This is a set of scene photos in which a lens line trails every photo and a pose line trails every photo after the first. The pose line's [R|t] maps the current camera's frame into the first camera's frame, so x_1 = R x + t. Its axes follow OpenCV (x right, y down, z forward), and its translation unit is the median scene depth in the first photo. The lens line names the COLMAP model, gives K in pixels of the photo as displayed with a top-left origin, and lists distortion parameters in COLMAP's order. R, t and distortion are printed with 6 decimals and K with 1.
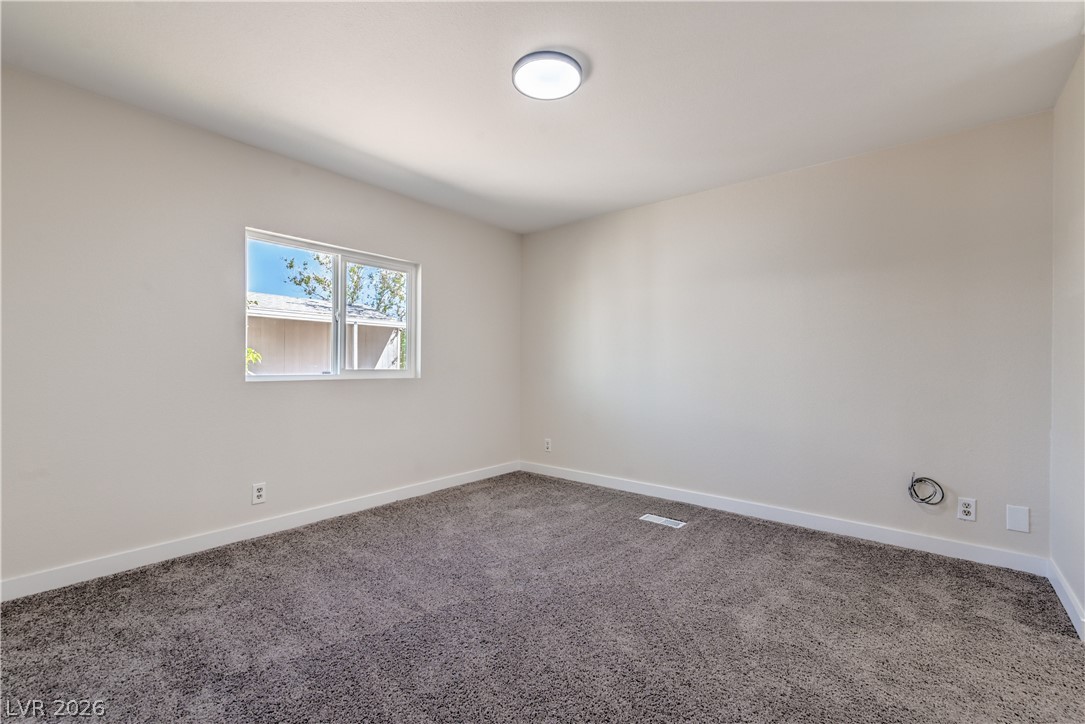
lens RADIAL K [[463.6, 0, 542.5], [0, 463.6, 362.0], [0, 0, 1]] dist [-0.000541, -0.000380]
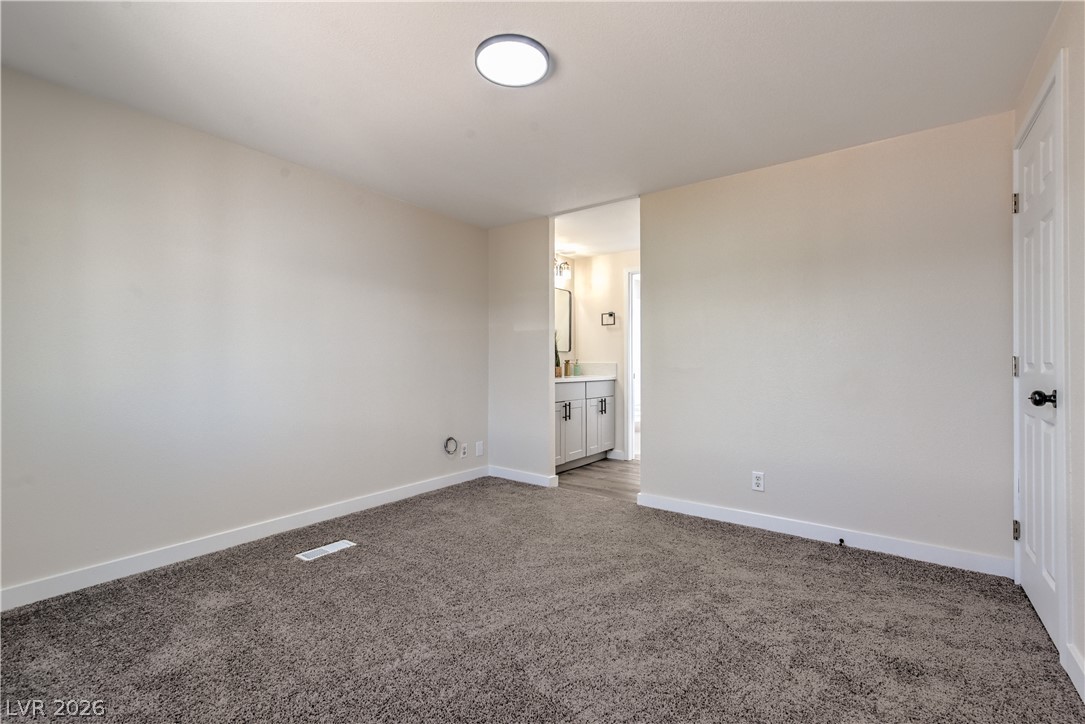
lens RADIAL K [[463.6, 0, 542.5], [0, 463.6, 362.0], [0, 0, 1]] dist [-0.000541, -0.000380]
pose [[-0.050159, -0.003230, 0.998736, -0.736932], [-0.001904, 0.999993, 0.003139, -0.007496], [-0.998739, -0.001744, -0.050164, 0.777755]]
